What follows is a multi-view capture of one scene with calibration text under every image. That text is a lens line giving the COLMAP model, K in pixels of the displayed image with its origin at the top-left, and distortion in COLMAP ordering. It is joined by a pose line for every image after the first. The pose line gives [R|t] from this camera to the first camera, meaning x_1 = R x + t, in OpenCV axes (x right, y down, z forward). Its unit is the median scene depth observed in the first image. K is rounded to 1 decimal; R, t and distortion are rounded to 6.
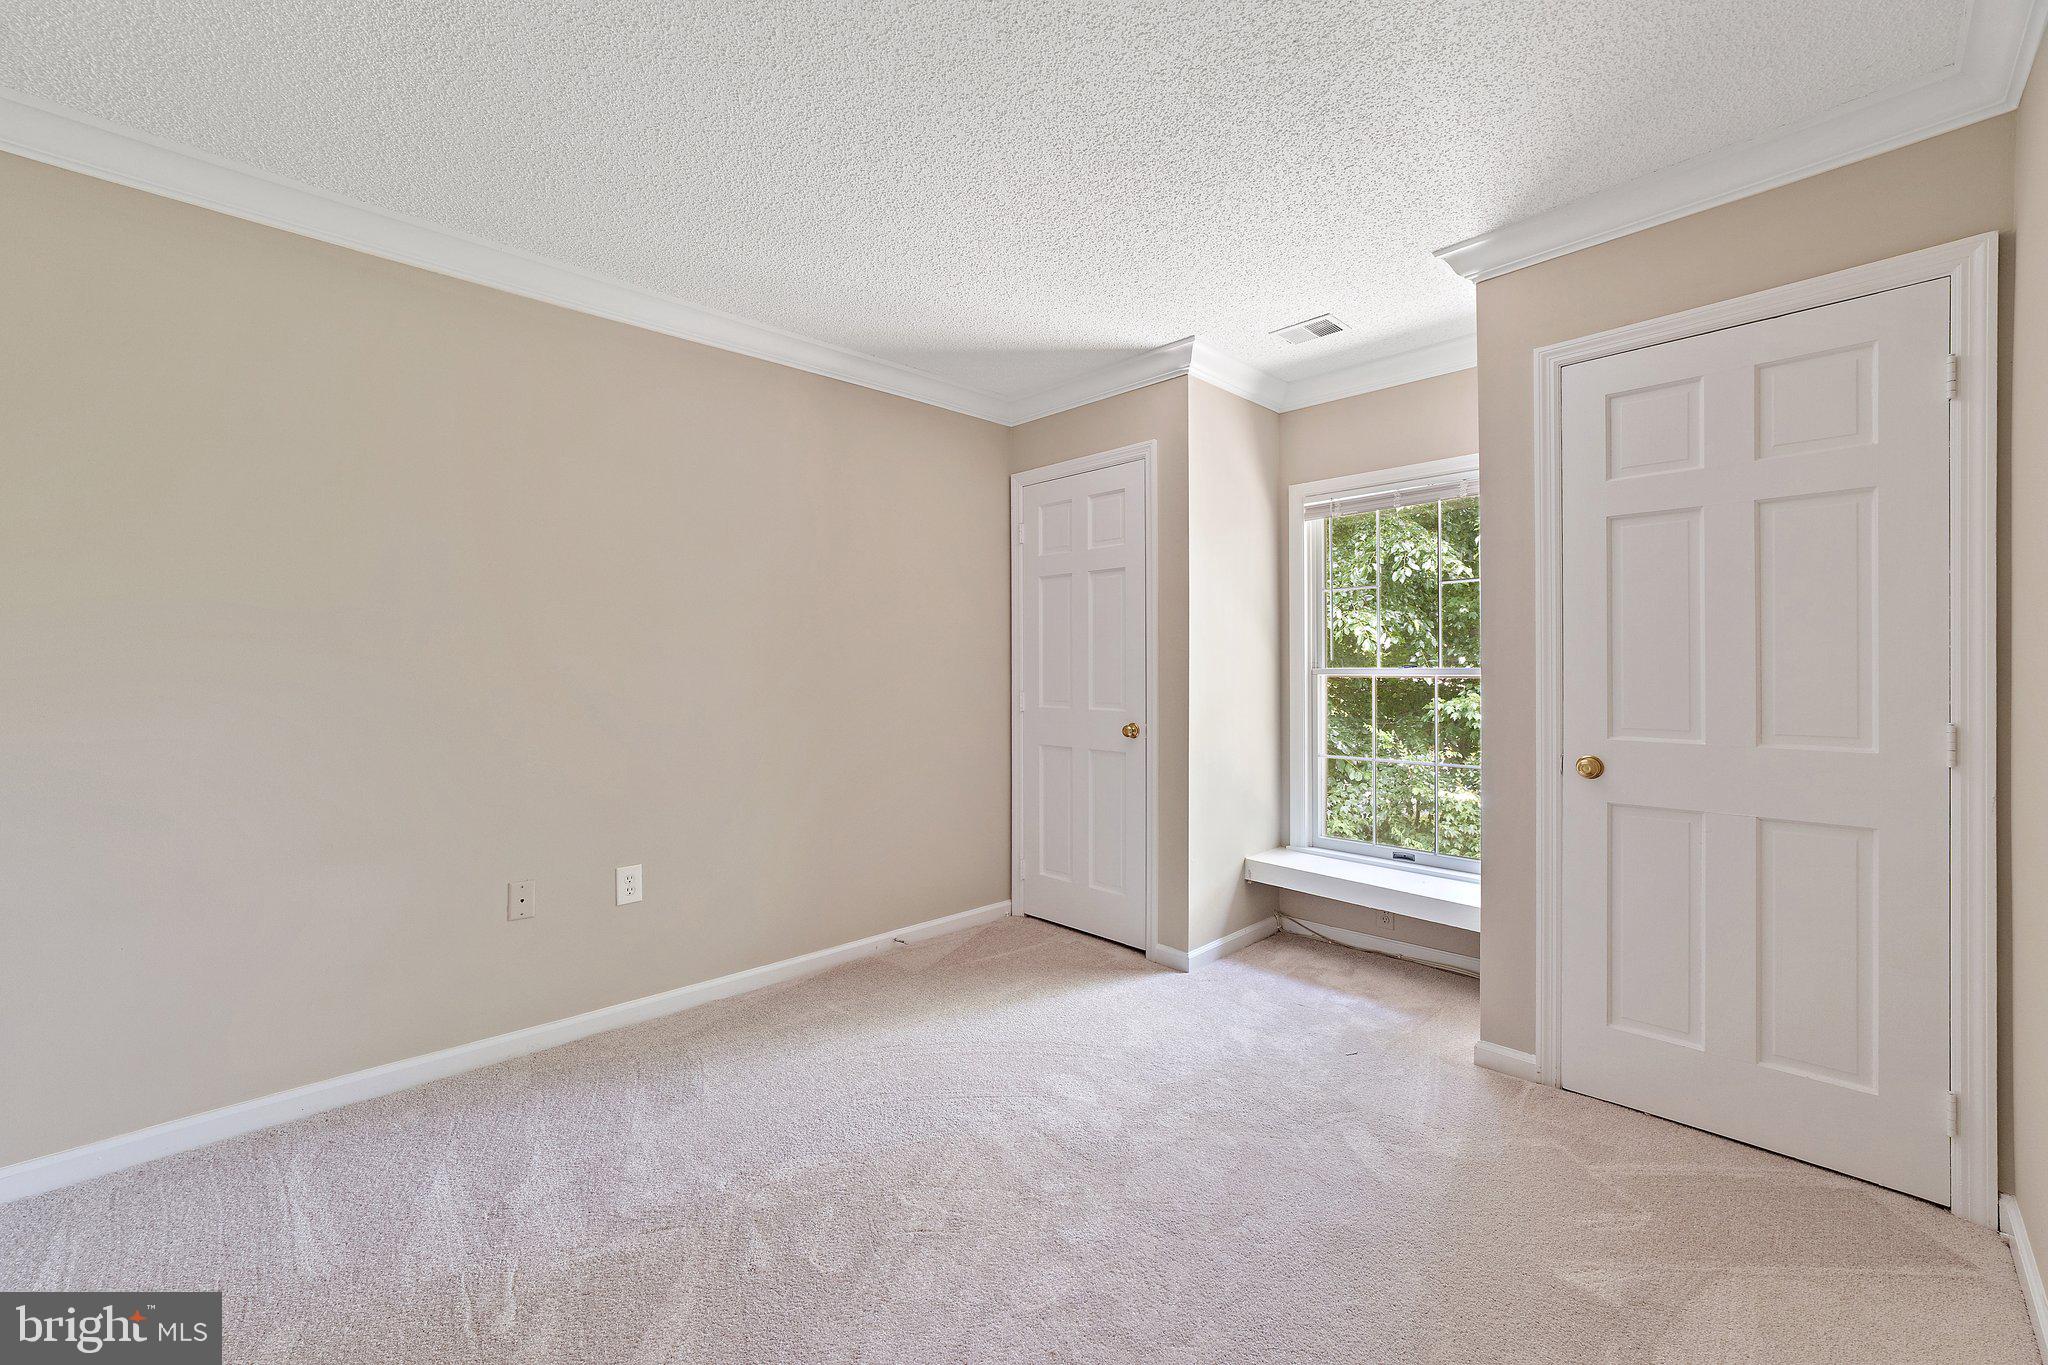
lens RADIAL K [[816.1, 0, 1021.2], [0, 816.1, 668.8], [0, 0, 1]] dist [-0.000303, 0.000084]
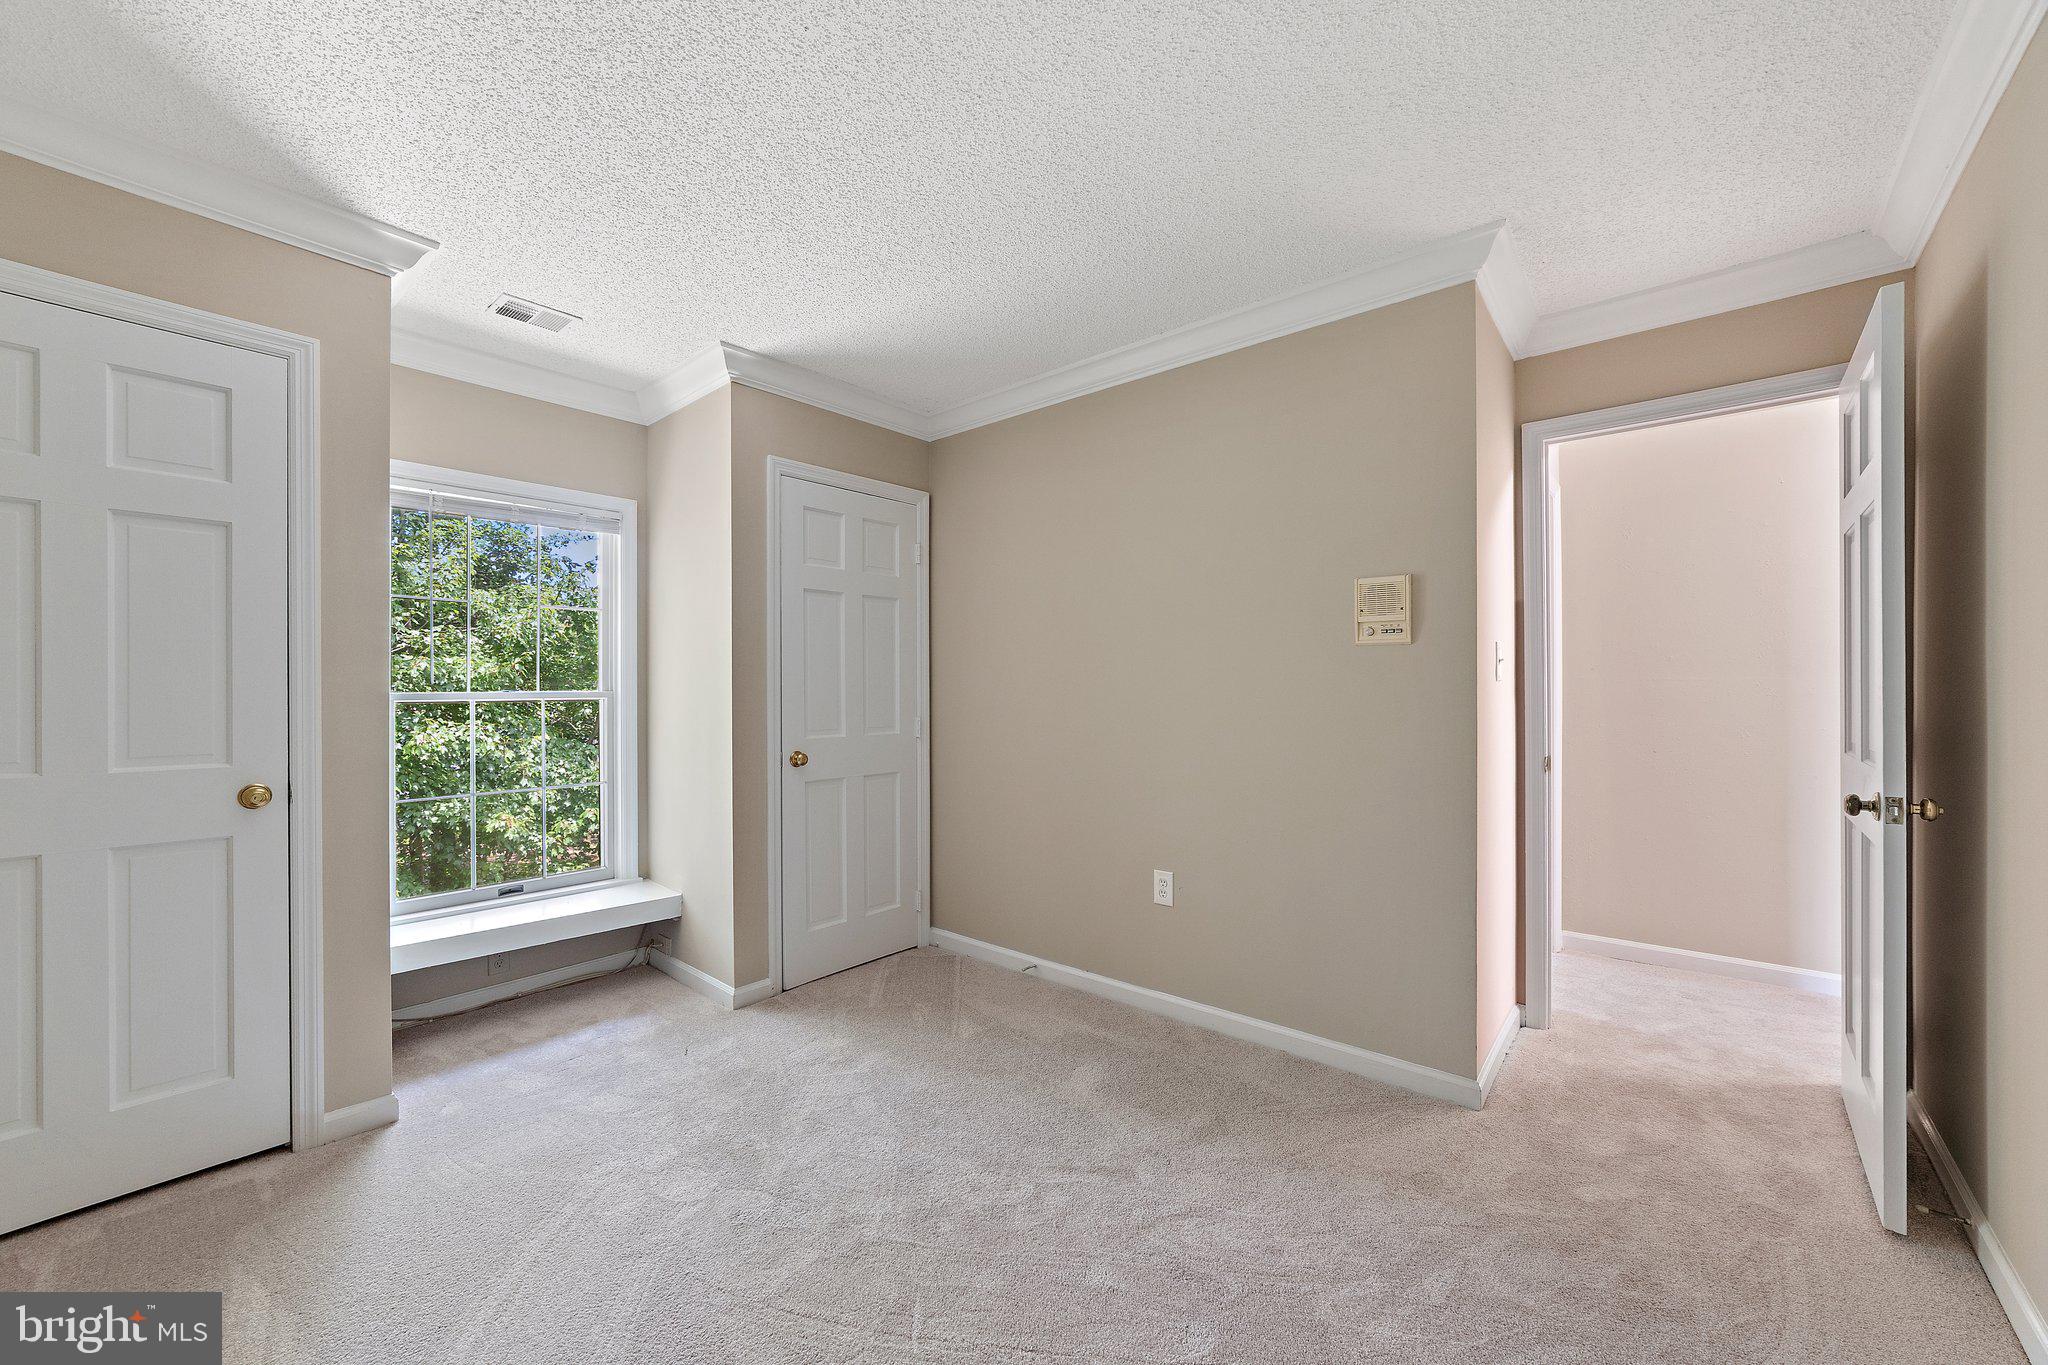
lens RADIAL K [[788.0, 0, 1021.6], [0, 788.0, 688.9], [0, 0, 1]] dist [-0.000241, 0.000034]
pose [[-0.079211, 0.000218, 0.996858, -0.554595], [0.004366, 0.999990, 0.000129, -0.001757], [-0.996848, 0.004363, -0.079212, 0.540455]]
